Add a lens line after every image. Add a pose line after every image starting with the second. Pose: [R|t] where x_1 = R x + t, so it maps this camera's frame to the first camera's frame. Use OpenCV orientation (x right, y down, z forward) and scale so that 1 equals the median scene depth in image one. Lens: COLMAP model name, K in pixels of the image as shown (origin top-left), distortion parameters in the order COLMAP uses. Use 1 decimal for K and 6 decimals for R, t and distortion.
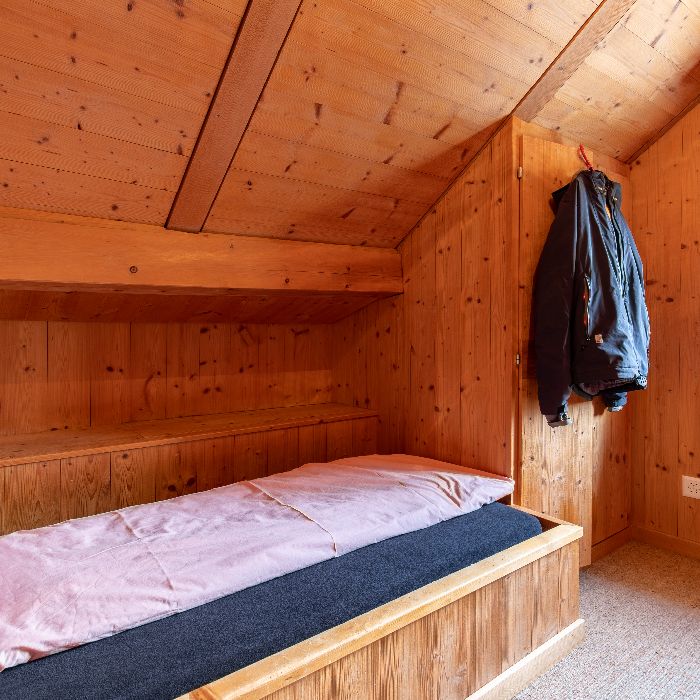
lens RADIAL K [[514.4, 0, 350.2], [0, 514.4, 332.0], [0, 0, 1]] dist [0.005177, 0.001618]
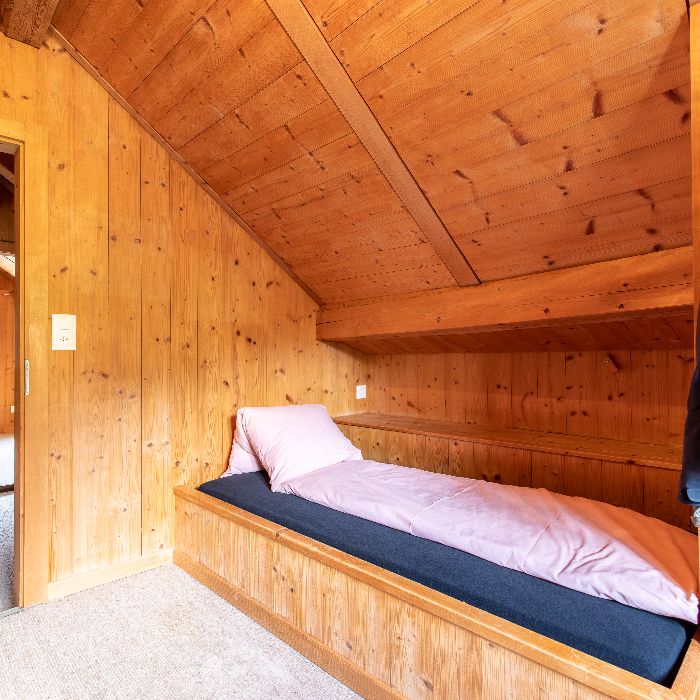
lens RADIAL K [[474.1, 0, 350.0], [0, 474.1, 350.0], [0, 0, 1]] dist [0.000712, -0.000497]
pose [[0.081433, -0.023601, -0.996399, 0.875637], [0.005171, 0.999716, -0.023257, 0.001080], [0.996665, -0.003258, 0.081532, 0.567789]]
